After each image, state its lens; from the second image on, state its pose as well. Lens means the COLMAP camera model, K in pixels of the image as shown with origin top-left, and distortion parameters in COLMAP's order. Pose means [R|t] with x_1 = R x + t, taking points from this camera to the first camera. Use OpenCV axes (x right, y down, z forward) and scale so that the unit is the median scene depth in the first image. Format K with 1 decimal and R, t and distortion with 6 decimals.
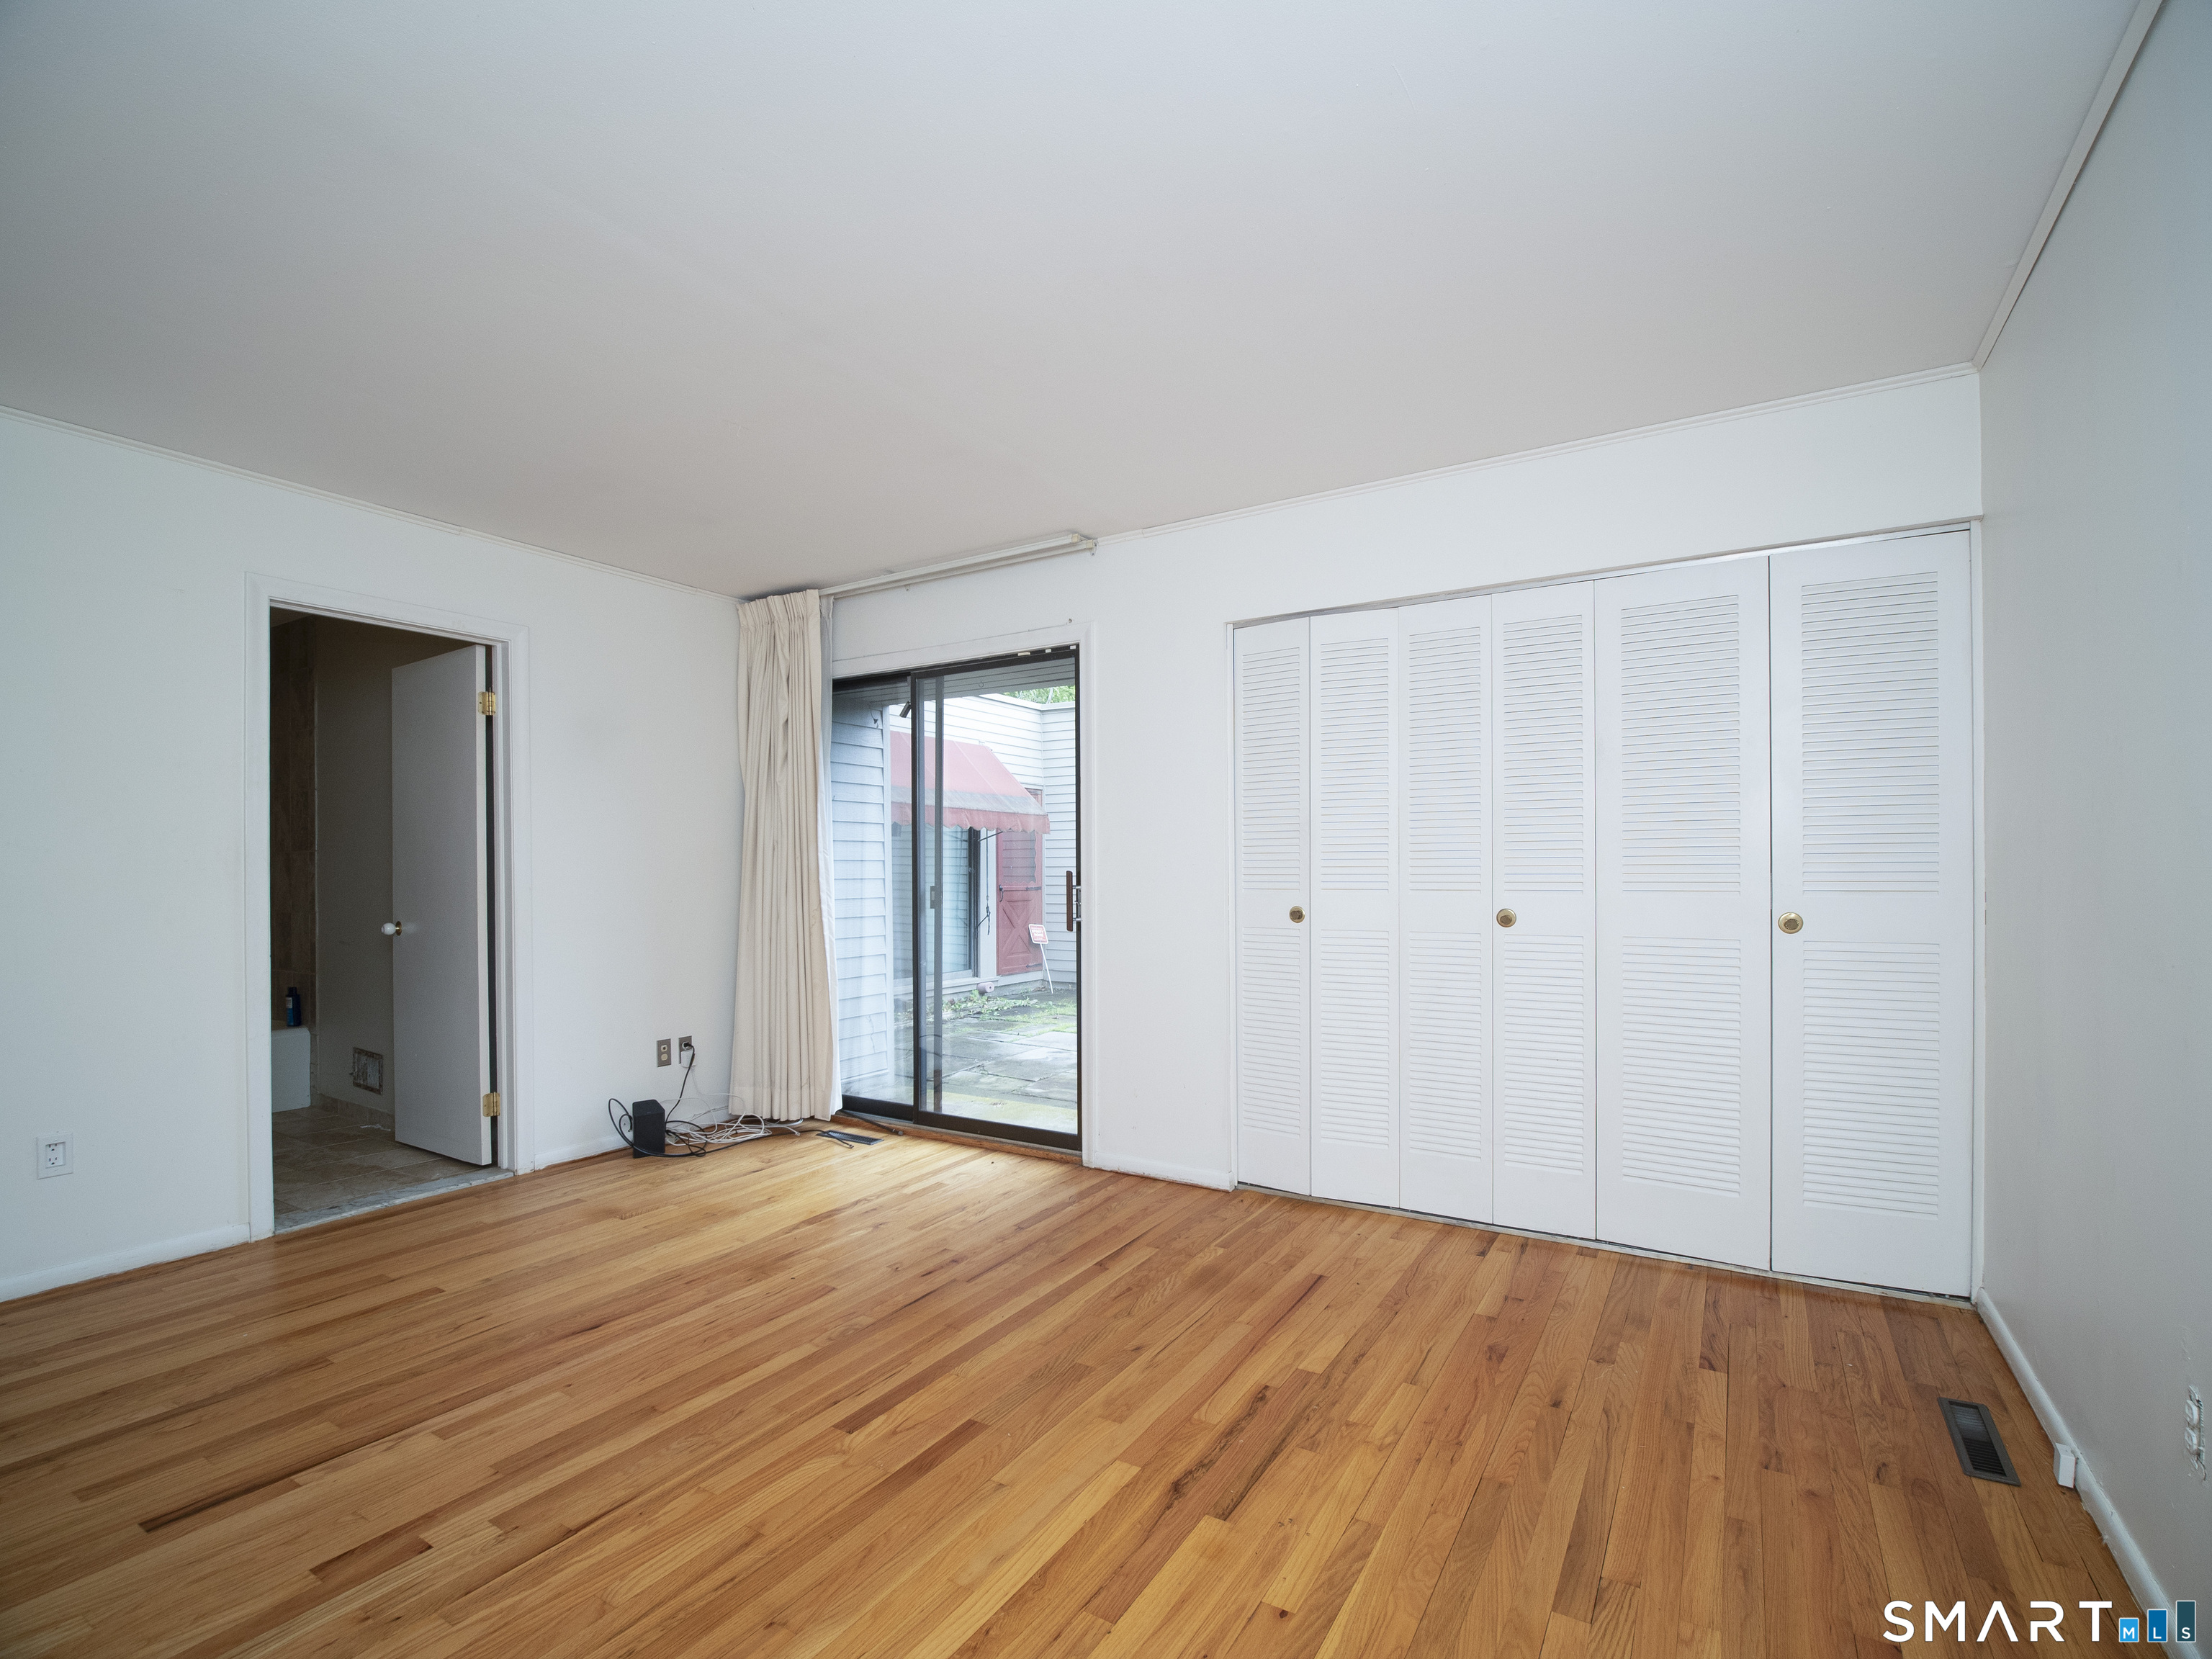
lens RADIAL K [[1015.2, 0, 1108.5], [0, 1015.2, 868.8], [0, 0, 1]] dist [-0.013671, -0.000130]
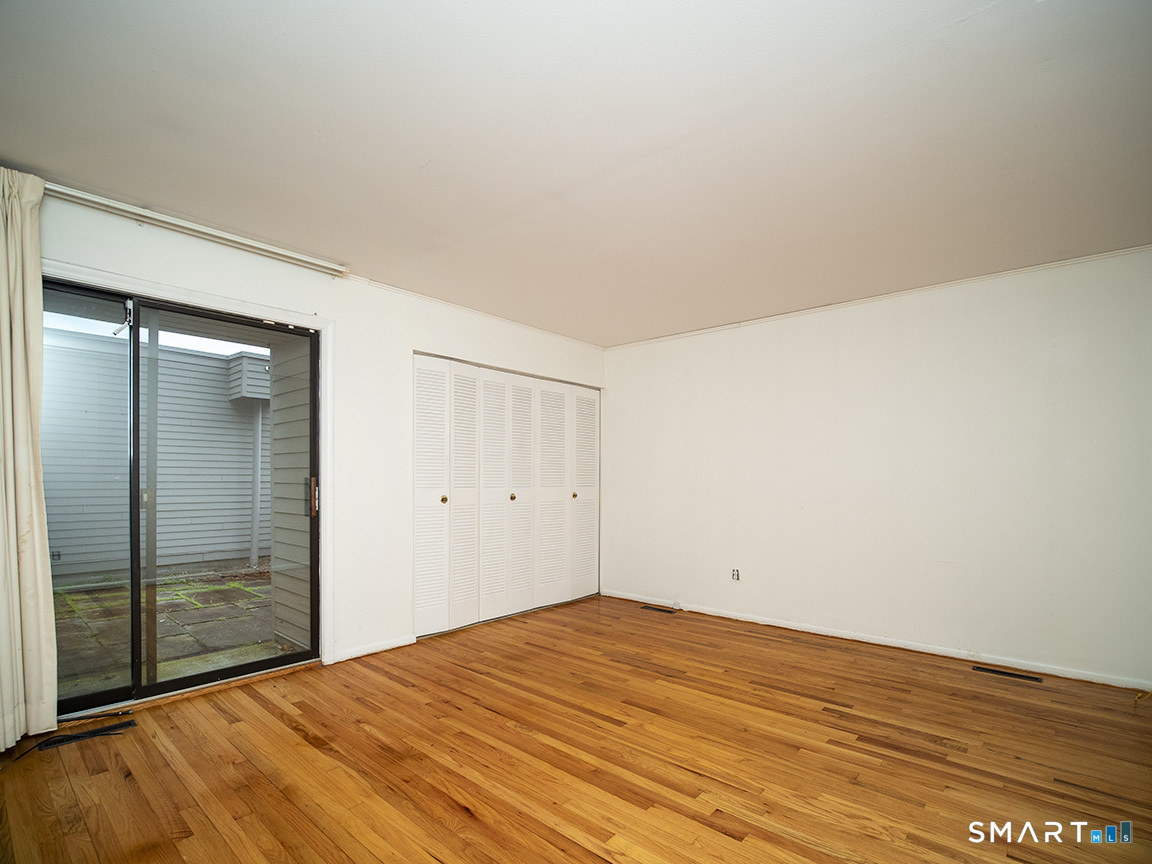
lens RADIAL K [[553.2, 0, 564.6], [0, 553.2, 485.1], [0, 0, 1]] dist [-0.013388, -0.000343]
pose [[0.184747, -0.004538, 0.982776, -1.239715], [-0.007810, 0.999951, 0.006086, 0.008829], [-0.982755, -0.008799, 0.184703, 0.748218]]
